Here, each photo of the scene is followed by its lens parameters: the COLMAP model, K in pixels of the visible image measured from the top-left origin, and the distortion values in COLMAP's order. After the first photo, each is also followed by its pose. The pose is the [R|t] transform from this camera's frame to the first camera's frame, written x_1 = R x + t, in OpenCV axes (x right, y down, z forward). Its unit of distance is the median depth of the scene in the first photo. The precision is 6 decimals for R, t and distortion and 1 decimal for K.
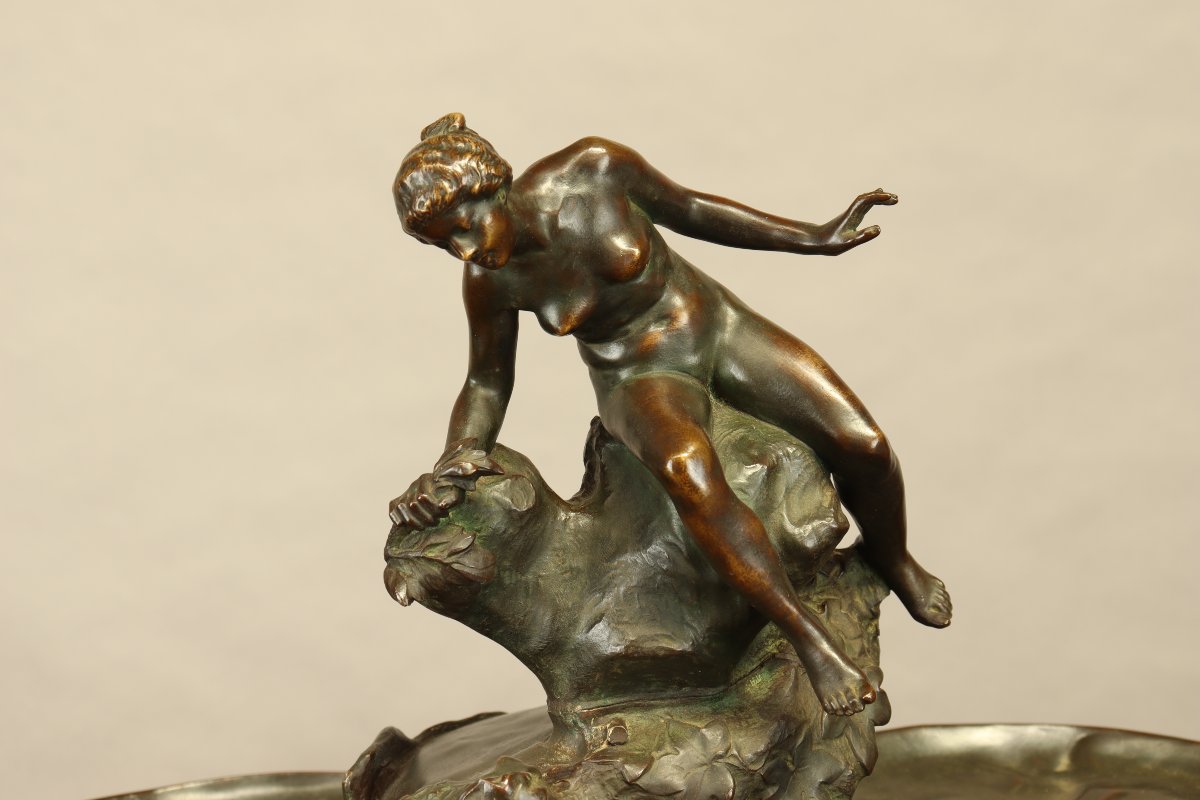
lens RADIAL K [[1825.4, 0, 600.2], [0, 1825.4, 405.6], [0, 0, 1]] dist [0.052790, 0.000000]
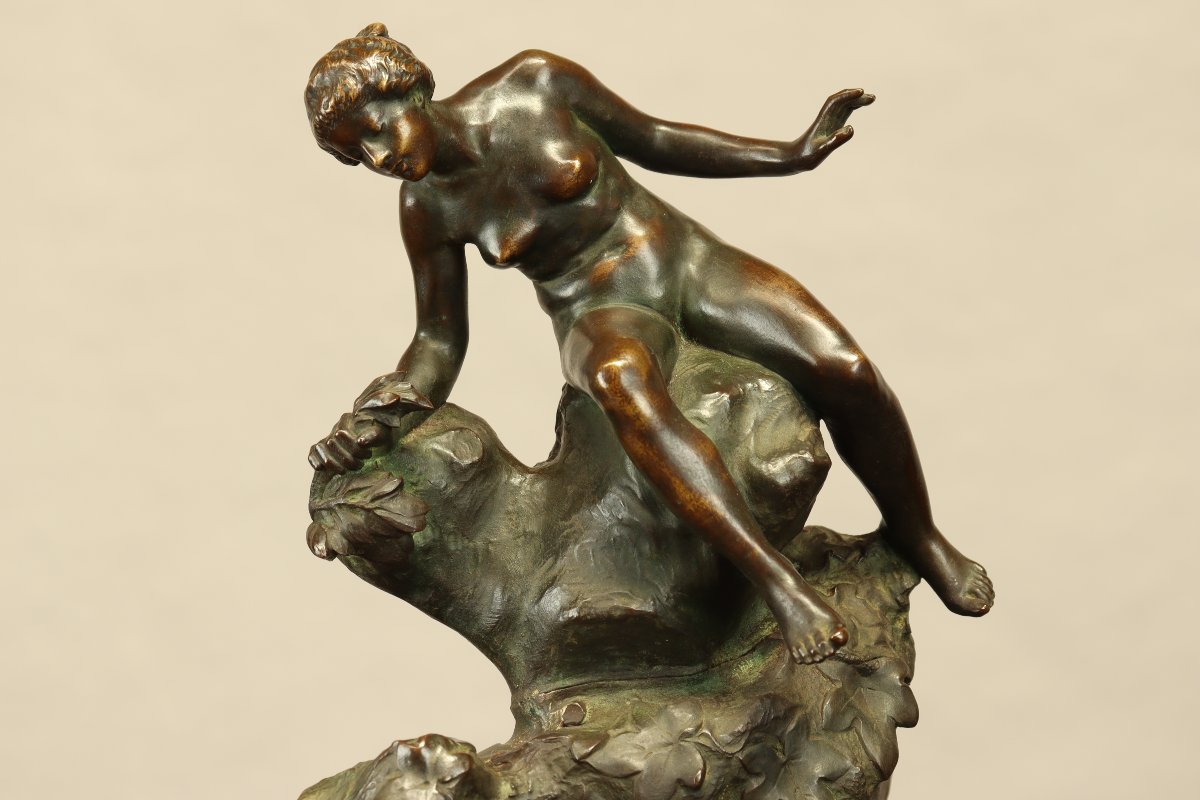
lens RADIAL K [[2084.3, 0, 606.1], [0, 2084.3, 397.4], [0, 0, 1]] dist [0.134641, 0.000000]
pose [[0.987694, -0.041716, -0.150733, 0.180198], [0.013988, 0.983471, -0.180525, 0.210863], [0.155772, 0.176195, 0.971952, 0.014229]]
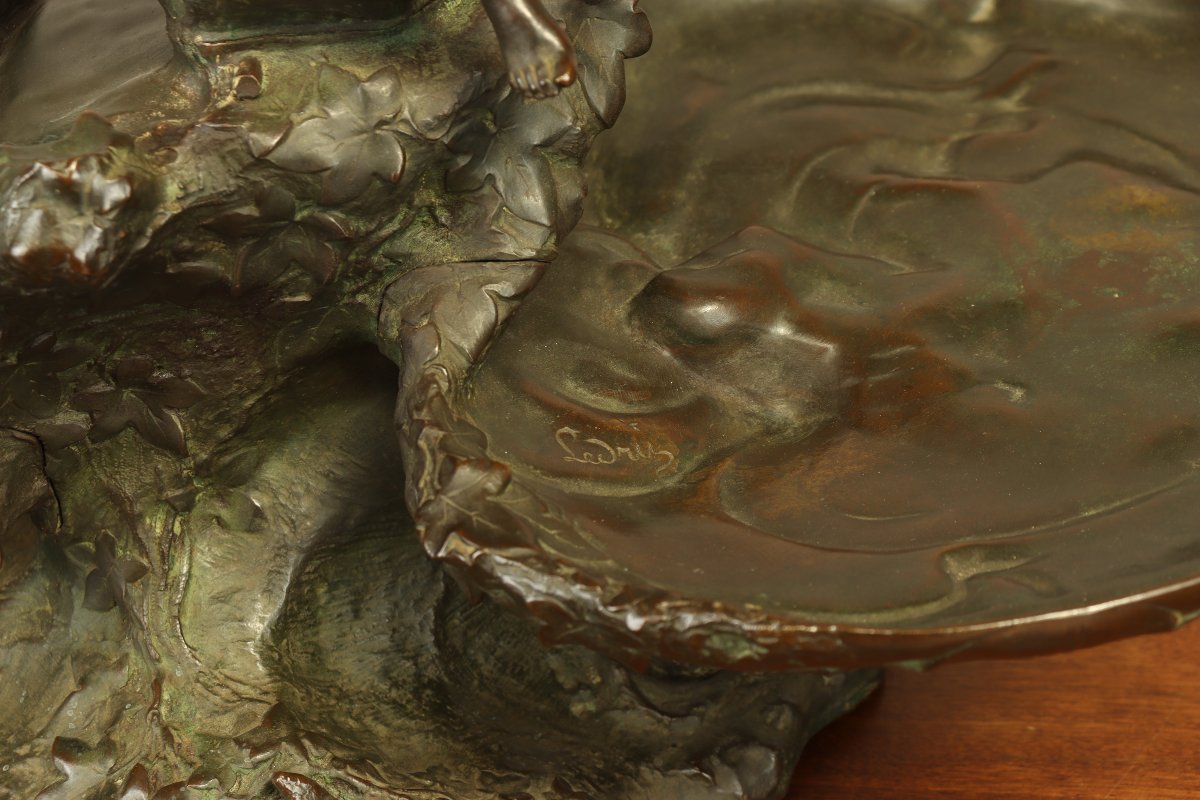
lens RADIAL K [[2695.8, 0, 636.8], [0, 2695.8, 409.9], [0, 0, 1]] dist [0.264863, 0.000000]
pose [[0.999315, 0.036628, -0.005379, 0.175611], [-0.029813, 0.882363, 0.469624, -0.220875], [0.021947, -0.469141, 0.882850, -0.018199]]
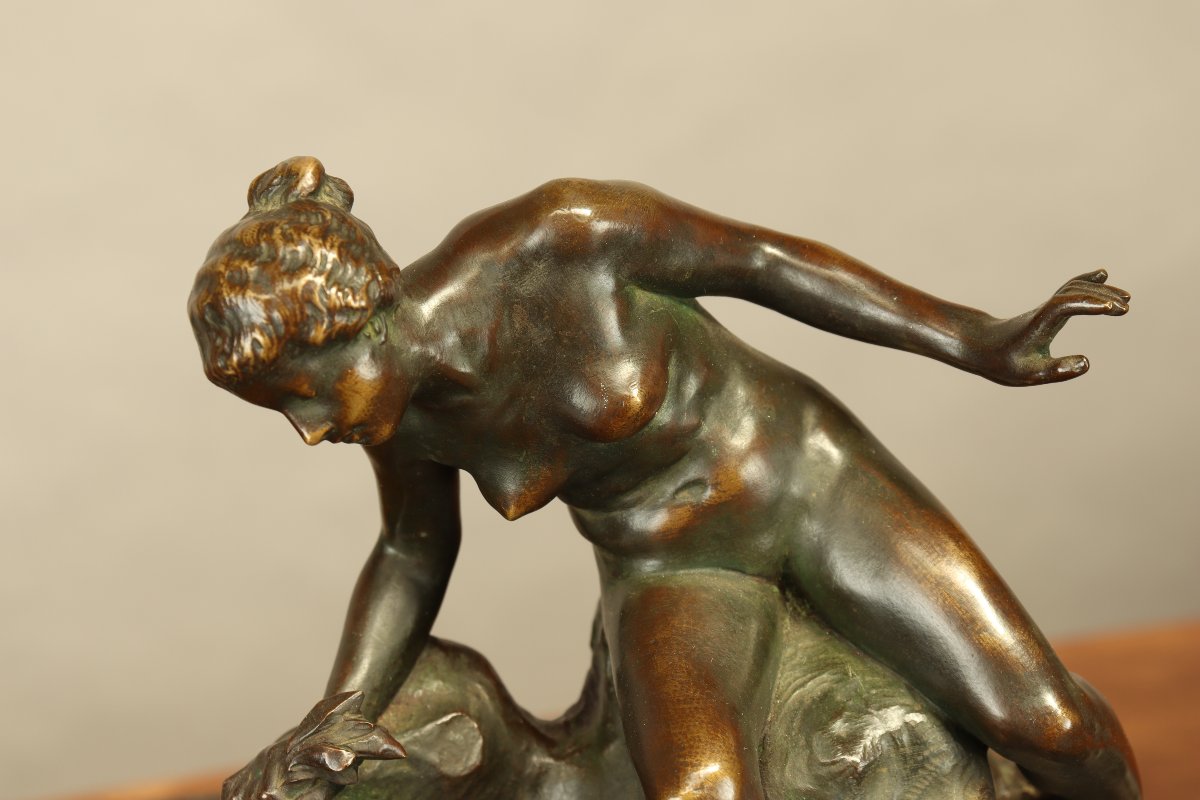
lens RADIAL K [[2331.3, 0, 606.2], [0, 2331.3, 406.6], [0, 0, 1]] dist [0.145576, 0.000000]
pose [[0.986588, 0.052042, -0.154714, 0.118561], [-0.011722, 0.967957, 0.250842, -0.254003], [0.162810, -0.245664, 0.955585, 0.303445]]
